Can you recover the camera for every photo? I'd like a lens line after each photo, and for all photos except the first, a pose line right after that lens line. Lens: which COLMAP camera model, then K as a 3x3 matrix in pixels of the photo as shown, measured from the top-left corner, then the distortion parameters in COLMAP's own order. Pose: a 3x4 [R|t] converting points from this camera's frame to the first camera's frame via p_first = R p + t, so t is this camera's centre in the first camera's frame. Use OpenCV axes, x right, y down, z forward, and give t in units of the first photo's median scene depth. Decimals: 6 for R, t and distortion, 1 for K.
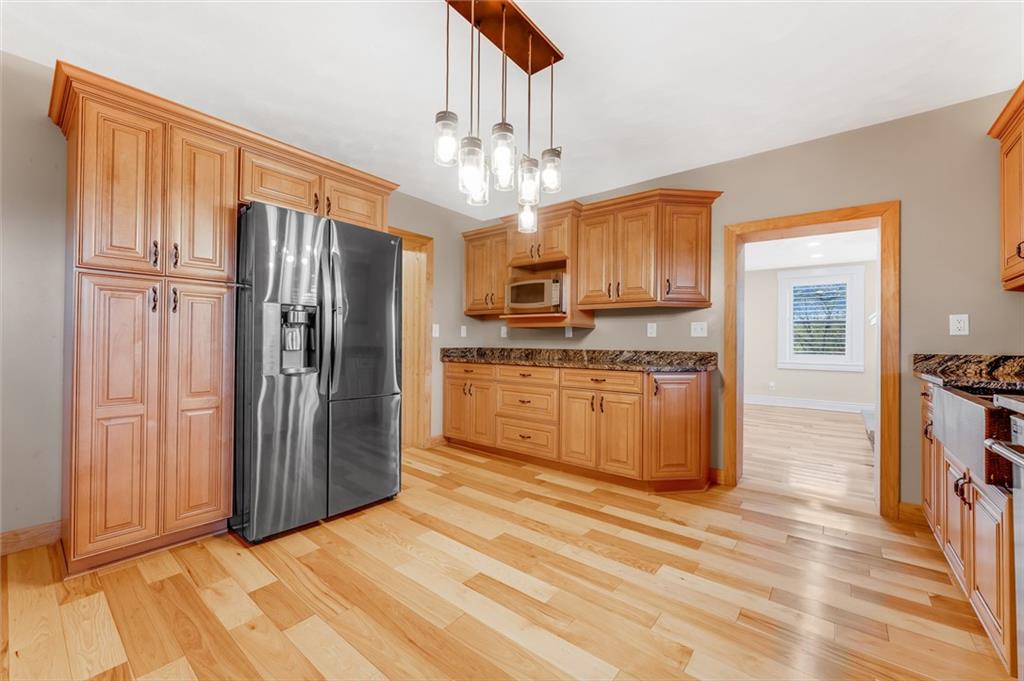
lens RADIAL K [[407.2, 0, 509.4], [0, 407.2, 340.6], [0, 0, 1]] dist [0.002199, 0.000247]
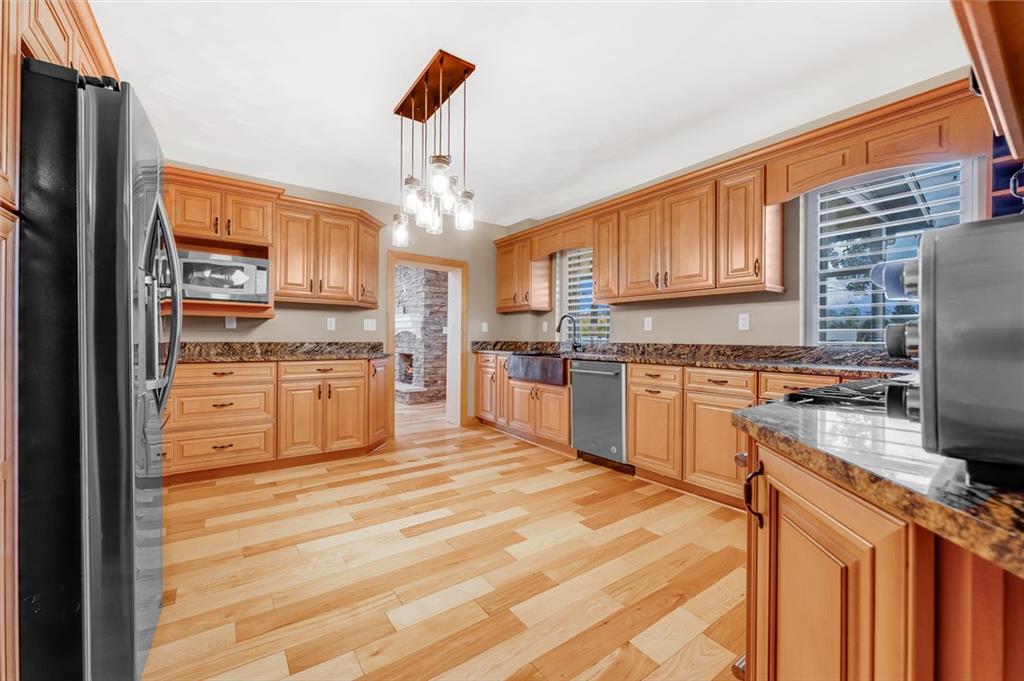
lens RADIAL K [[407.2, 0, 509.2], [0, 407.2, 338.7], [0, 0, 1]] dist [0.002199, 0.000247]
pose [[0.266069, -0.008916, 0.963913, -0.677787], [-0.010479, 0.999871, 0.012141, -0.003820], [-0.963897, -0.013331, 0.265941, 0.229312]]
